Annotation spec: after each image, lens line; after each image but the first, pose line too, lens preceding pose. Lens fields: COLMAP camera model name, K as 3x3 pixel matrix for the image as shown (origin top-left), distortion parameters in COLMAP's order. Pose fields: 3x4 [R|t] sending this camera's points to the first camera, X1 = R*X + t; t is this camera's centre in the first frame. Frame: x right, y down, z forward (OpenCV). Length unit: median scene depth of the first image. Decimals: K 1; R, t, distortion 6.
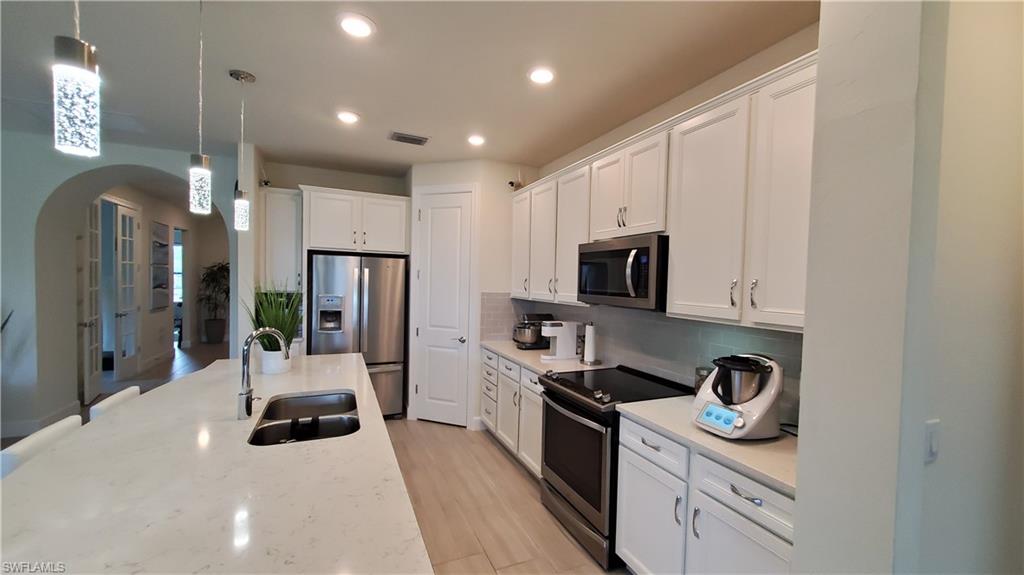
lens RADIAL K [[406.6, 0, 521.9], [0, 406.6, 293.7], [0, 0, 1]] dist [0.000085, -0.000209]
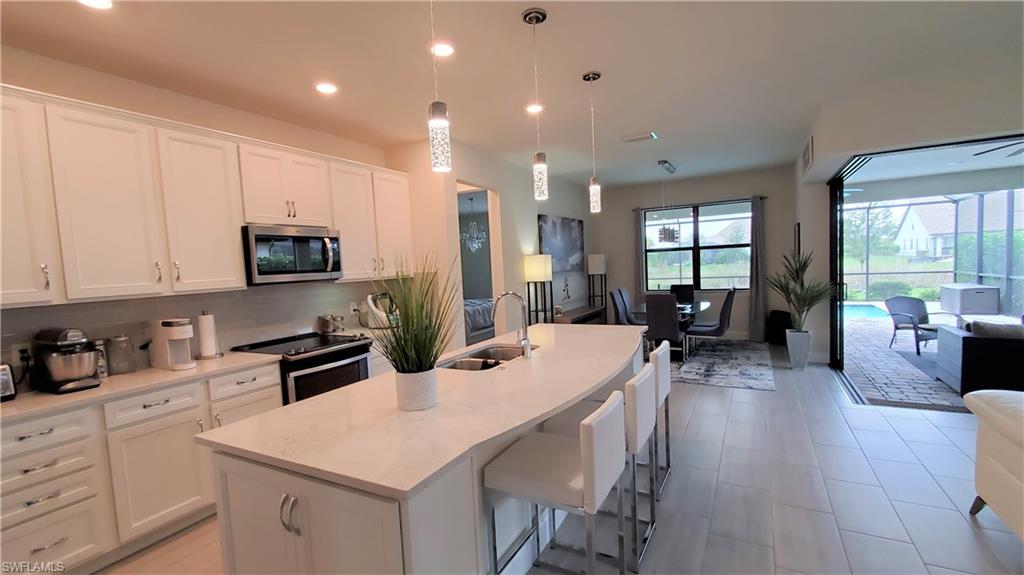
lens RADIAL K [[445.2, 0, 514.9], [0, 445.2, 292.1], [0, 0, 1]] dist [0.001836, 0.000115]
pose [[-0.604453, -0.051775, 0.794956, -1.102082], [0.054977, 0.992796, 0.106463, -0.040730], [-0.794741, 0.108057, -0.597252, 1.143824]]
